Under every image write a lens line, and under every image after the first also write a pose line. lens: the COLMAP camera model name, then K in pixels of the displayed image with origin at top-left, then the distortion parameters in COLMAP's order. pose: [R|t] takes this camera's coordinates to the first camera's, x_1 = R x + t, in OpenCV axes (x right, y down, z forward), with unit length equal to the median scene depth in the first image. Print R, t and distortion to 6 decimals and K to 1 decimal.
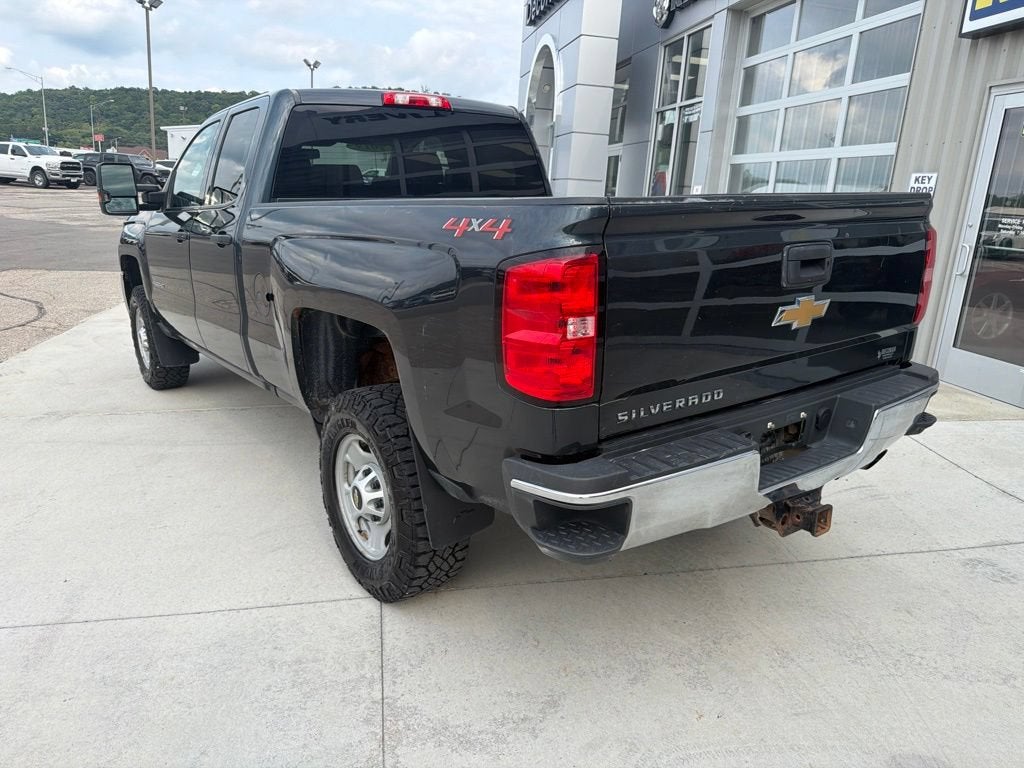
lens RADIAL K [[732.2, 0, 512.0], [0, 732.2, 384.0], [0, 0, 1]] dist [0.006019, -0.004261]
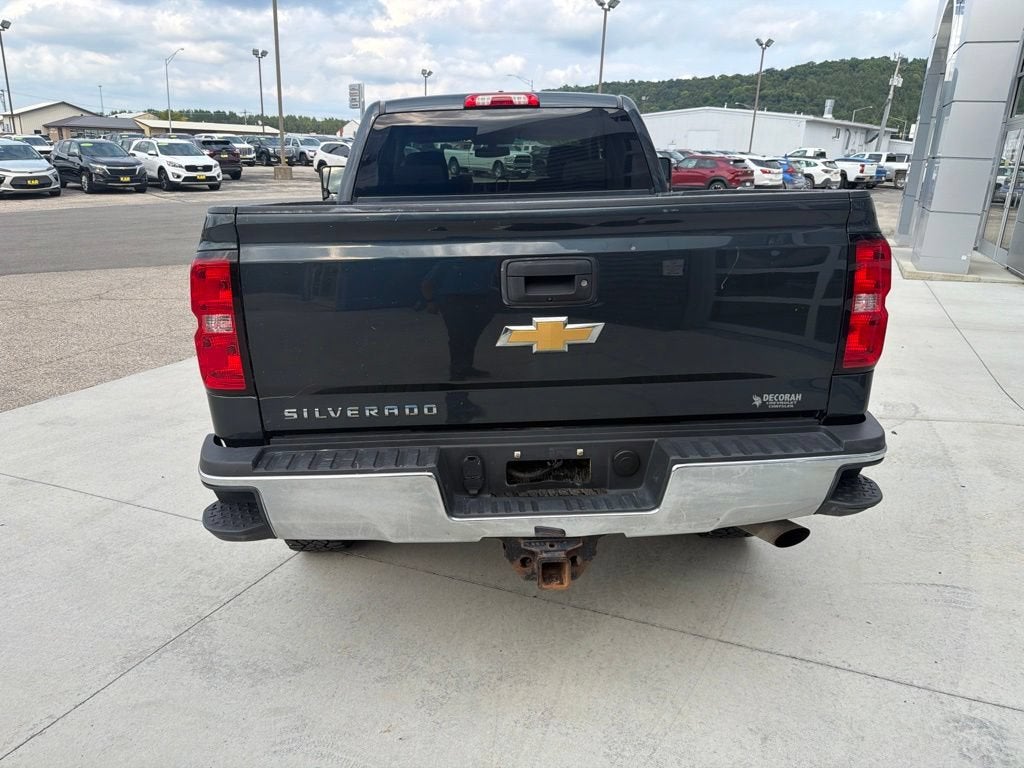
lens RADIAL K [[732.2, 0, 512.0], [0, 732.2, 384.0], [0, 0, 1]] dist [0.006019, -0.004261]
pose [[0.832404, 0.138510, -0.536581, 0.588108], [-0.126882, 0.990176, 0.058766, -0.059951], [0.539449, 0.019165, 0.841800, 0.172085]]
